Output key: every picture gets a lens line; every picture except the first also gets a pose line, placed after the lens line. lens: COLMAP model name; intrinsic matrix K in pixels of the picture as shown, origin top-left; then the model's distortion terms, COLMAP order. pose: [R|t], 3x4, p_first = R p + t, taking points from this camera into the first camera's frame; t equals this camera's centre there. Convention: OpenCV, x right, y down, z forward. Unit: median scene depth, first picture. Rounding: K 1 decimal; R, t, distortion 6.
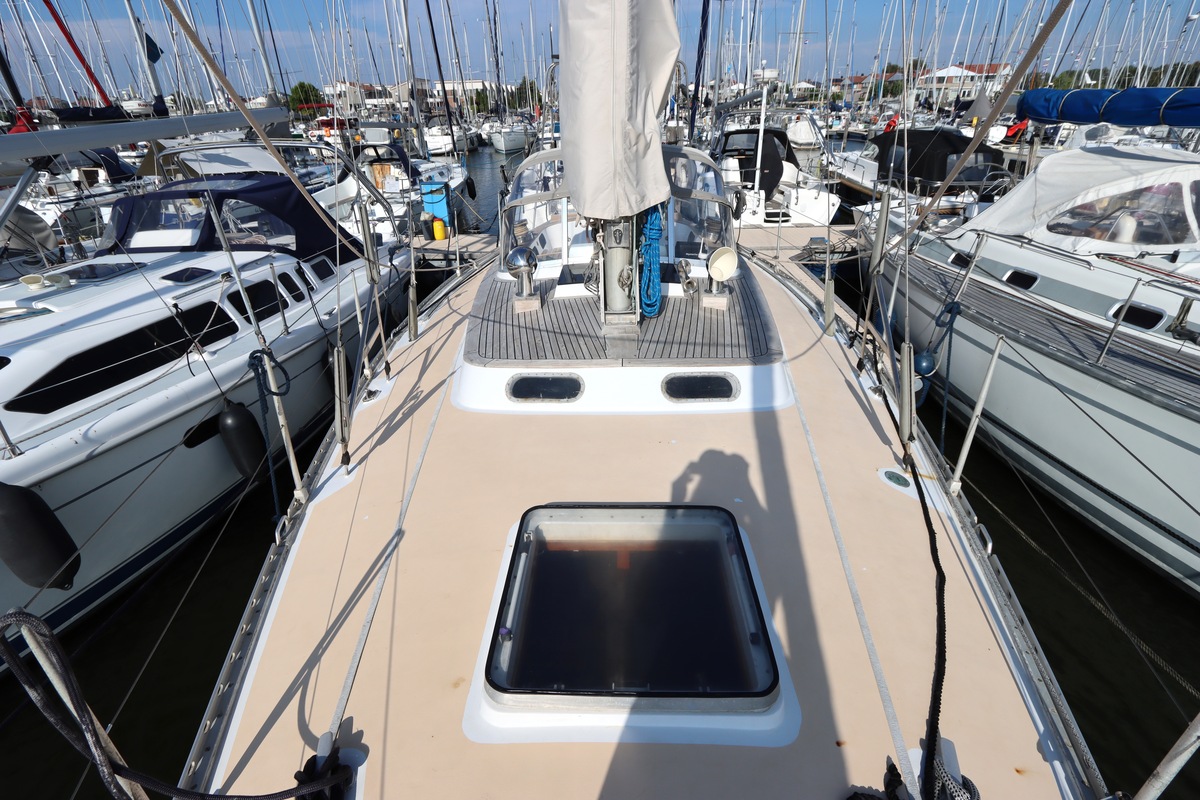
lens RADIAL K [[530.7, 0, 600.6], [0, 530.7, 400.9], [0, 0, 1]] dist [-0.001251, -0.000006]
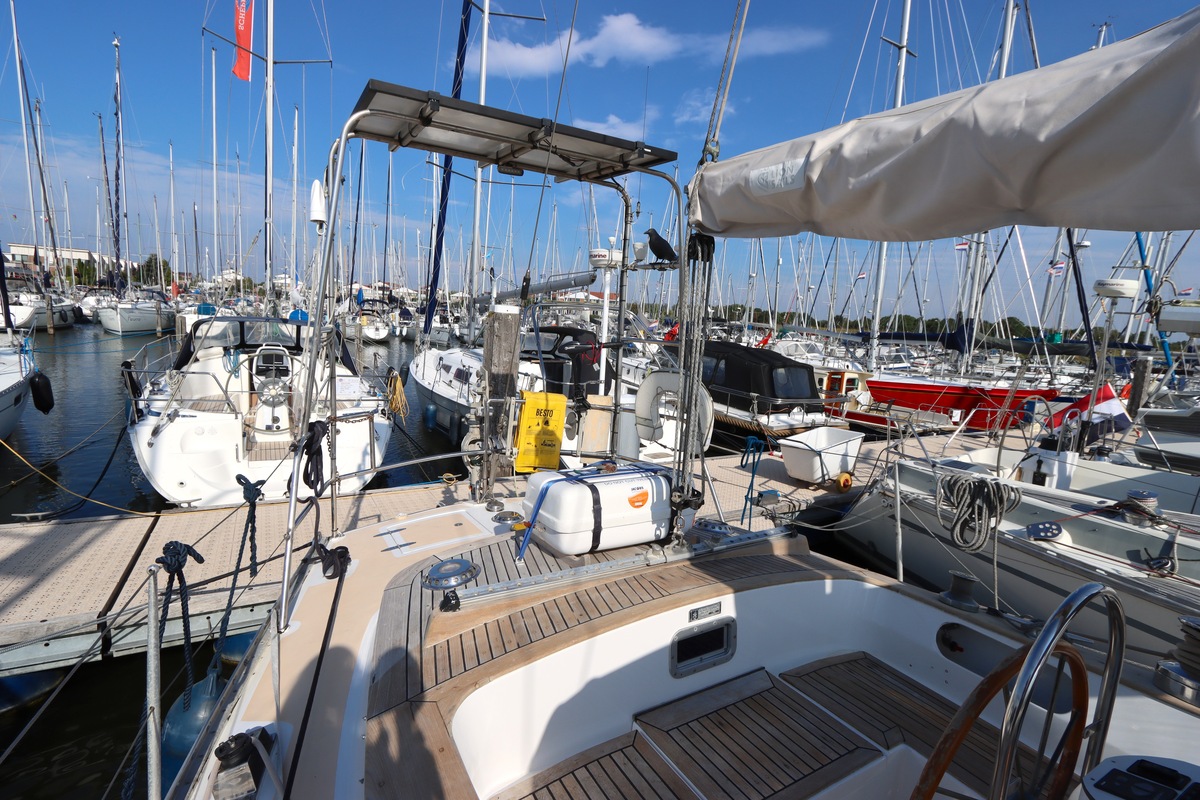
lens RADIAL K [[548.0, 0, 585.8], [0, 548.0, 404.2], [0, 0, 1]] dist [-0.026197, 0.000980]
pose [[0.849379, -0.002260, 0.527779, -0.029848], [0.176030, 0.943945, -0.279251, -0.063944], [-0.497563, 0.330095, 0.802165, 0.134160]]
